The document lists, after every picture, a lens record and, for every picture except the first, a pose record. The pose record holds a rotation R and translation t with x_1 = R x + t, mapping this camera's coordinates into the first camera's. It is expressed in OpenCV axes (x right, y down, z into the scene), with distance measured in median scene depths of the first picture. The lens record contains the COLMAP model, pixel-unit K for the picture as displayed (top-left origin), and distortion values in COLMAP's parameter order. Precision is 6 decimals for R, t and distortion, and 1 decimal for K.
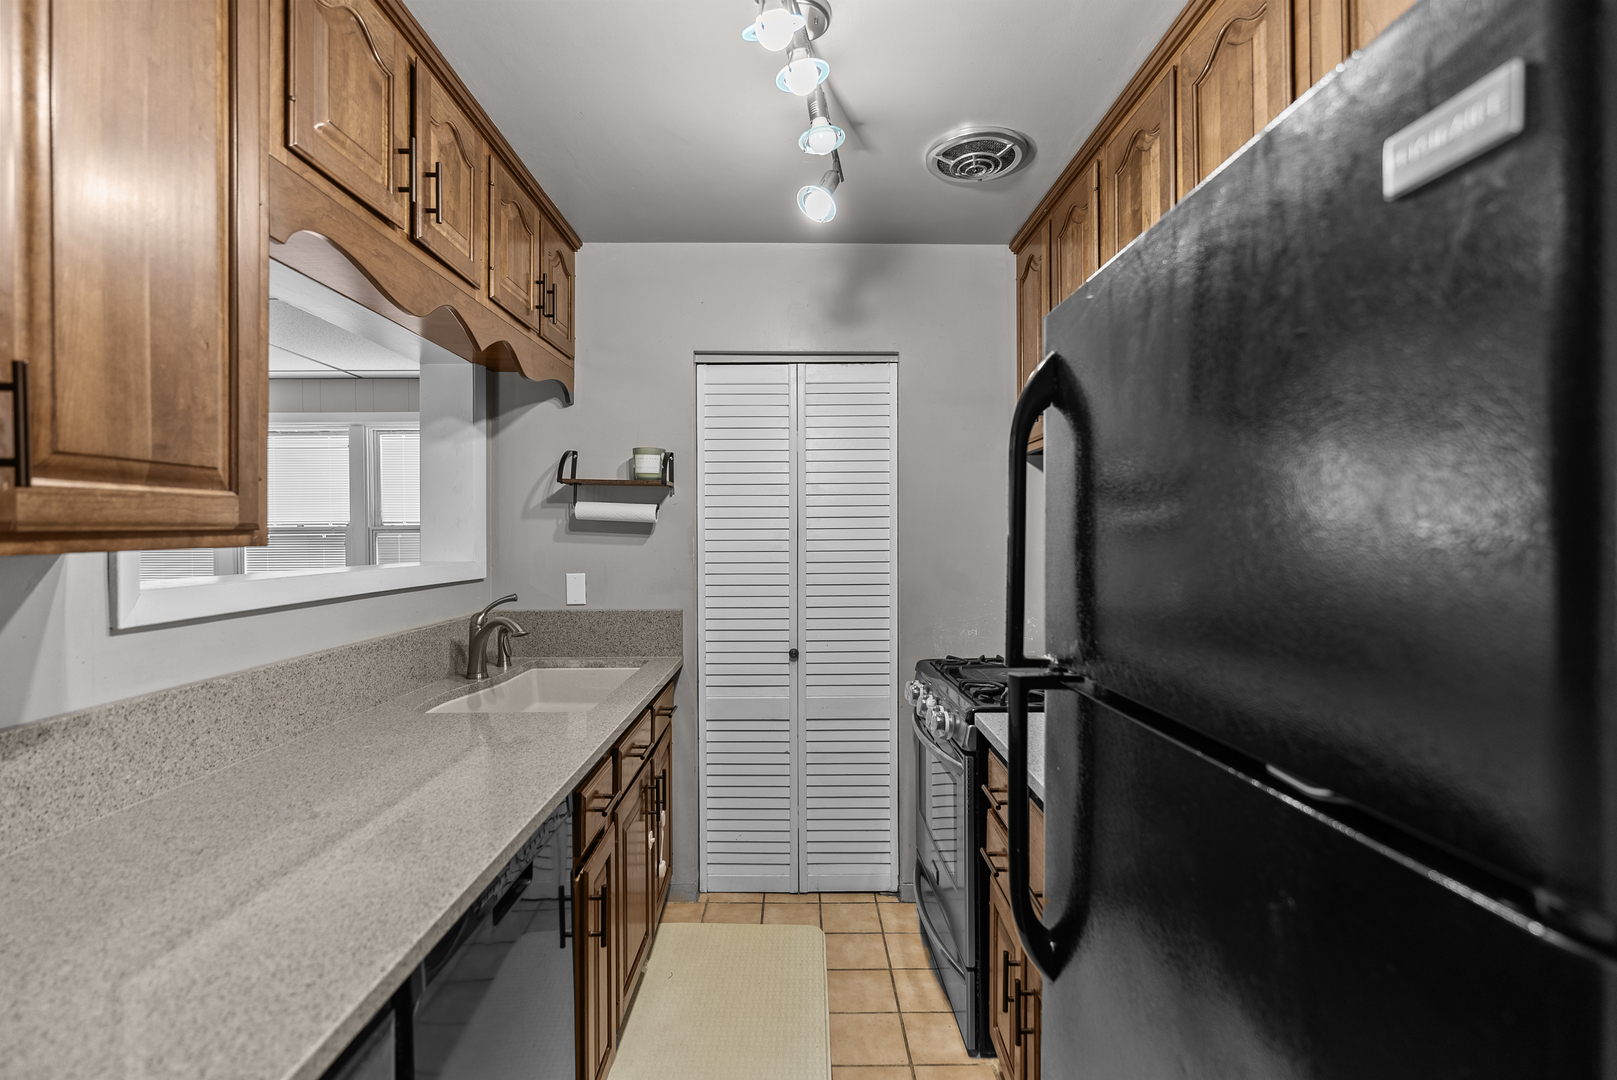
lens RADIAL K [[739.4, 0, 809.3], [0, 739.4, 533.2], [0, 0, 1]] dist [-0.000611, 0.000050]
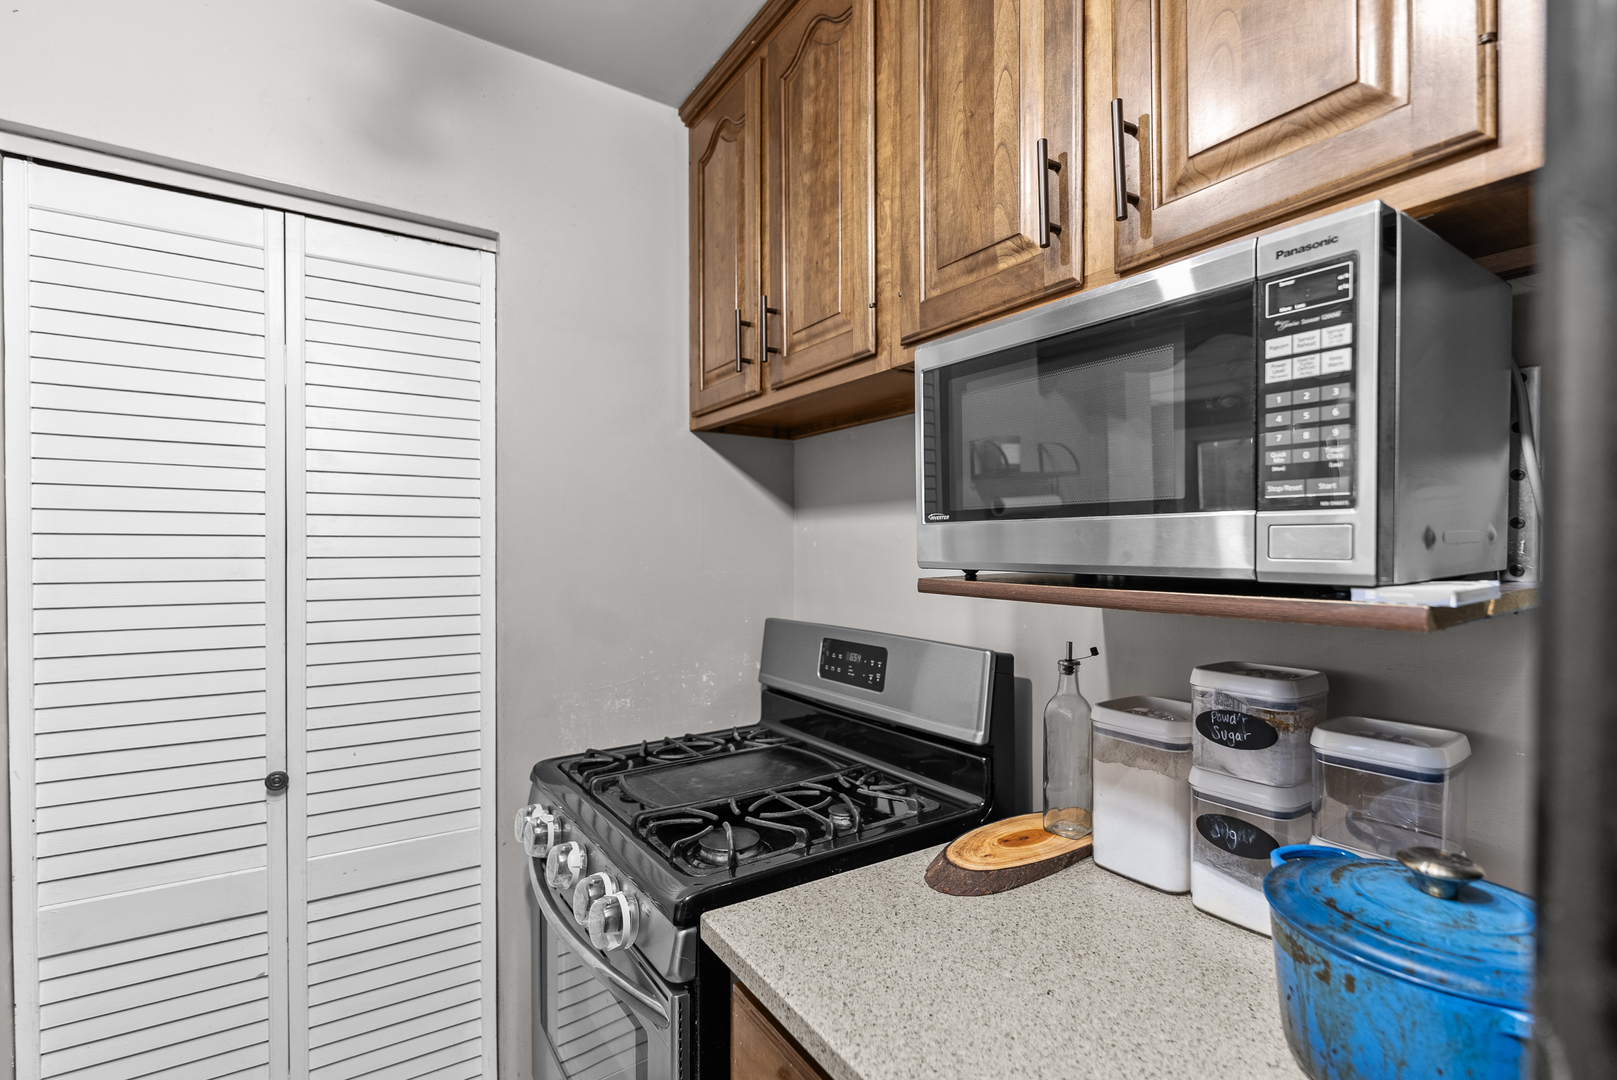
lens RADIAL K [[739.4, 0, 808.9], [0, 739.4, 557.0], [0, 0, 1]] dist [-0.000611, 0.000050]
pose [[0.843291, -0.000478, 0.537456, 0.014340], [-0.005923, 0.999931, 0.010182, 0.001220], [-0.537424, -0.011770, 0.843230, 0.376772]]
